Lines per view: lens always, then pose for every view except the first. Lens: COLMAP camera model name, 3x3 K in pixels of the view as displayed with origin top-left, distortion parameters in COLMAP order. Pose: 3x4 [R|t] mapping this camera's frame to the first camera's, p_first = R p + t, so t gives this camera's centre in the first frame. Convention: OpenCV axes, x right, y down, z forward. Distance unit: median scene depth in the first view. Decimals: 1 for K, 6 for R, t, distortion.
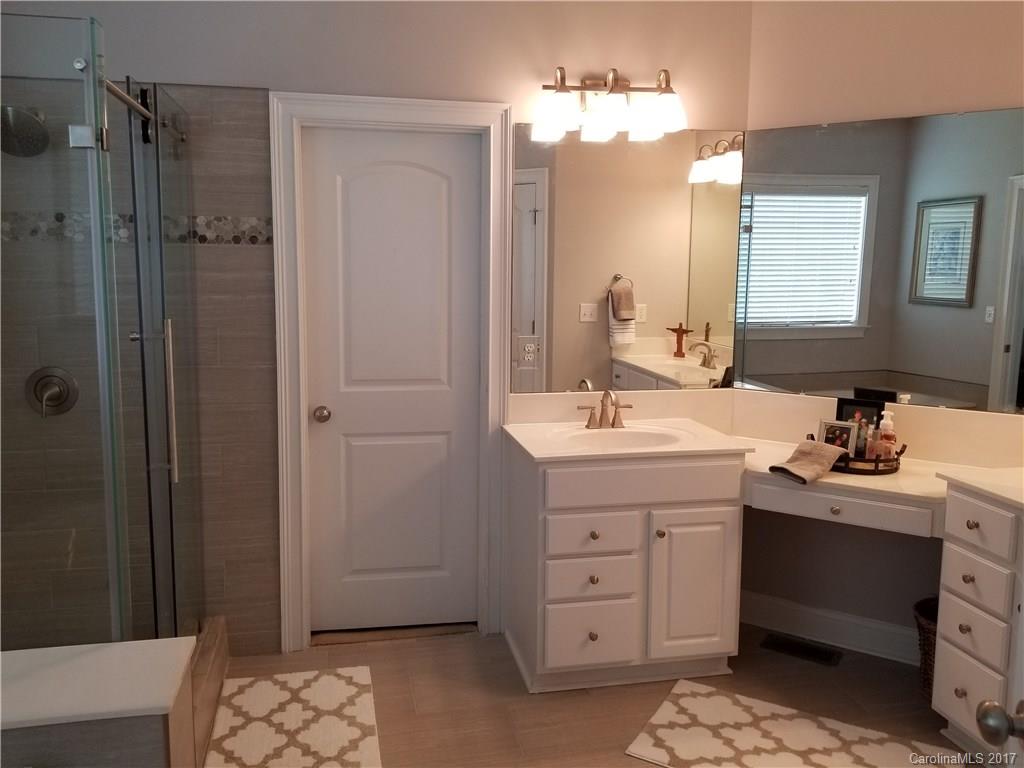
lens RADIAL K [[810.8, 0, 526.5], [0, 810.8, 346.4], [0, 0, 1]] dist [0.017298, -0.055678]
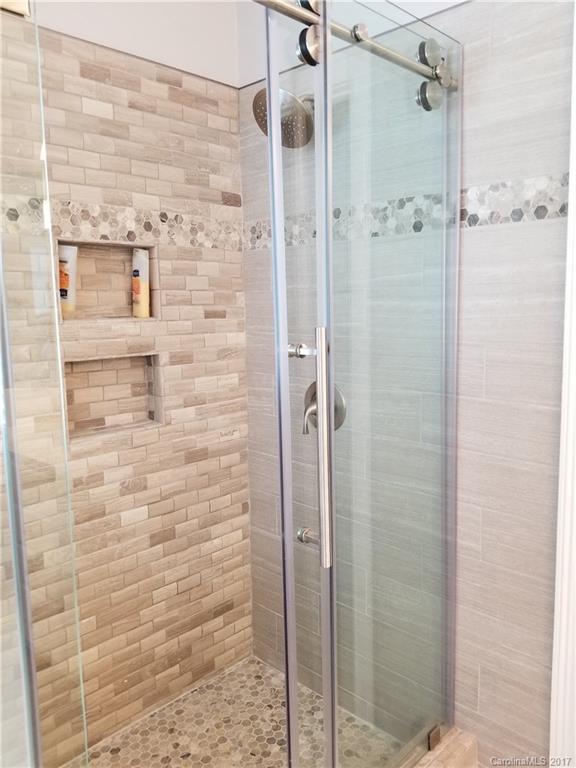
lens RADIAL K [[608.1, 0, 296.0], [0, 608.1, 369.0], [0, 0, 1]] dist [0.017298, -0.055678]
pose [[0.548341, 0.073553, -0.833014, -0.028949], [-0.059704, 0.997026, 0.048734, -0.018523], [0.834121, 0.023011, 0.551101, 0.578452]]
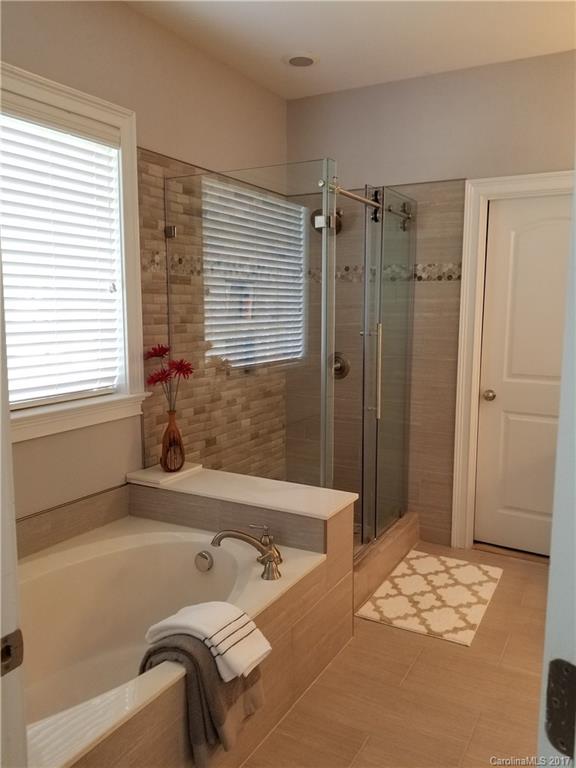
lens RADIAL K [[608.1, 0, 287.7], [0, 608.1, 382.4], [0, 0, 1]] dist [0.017298, -0.055678]
pose [[0.738345, 0.077801, -0.669920, 0.235948], [-0.064961, 0.996909, 0.044179, 0.038050], [0.671287, 0.010899, 0.741117, -0.074543]]
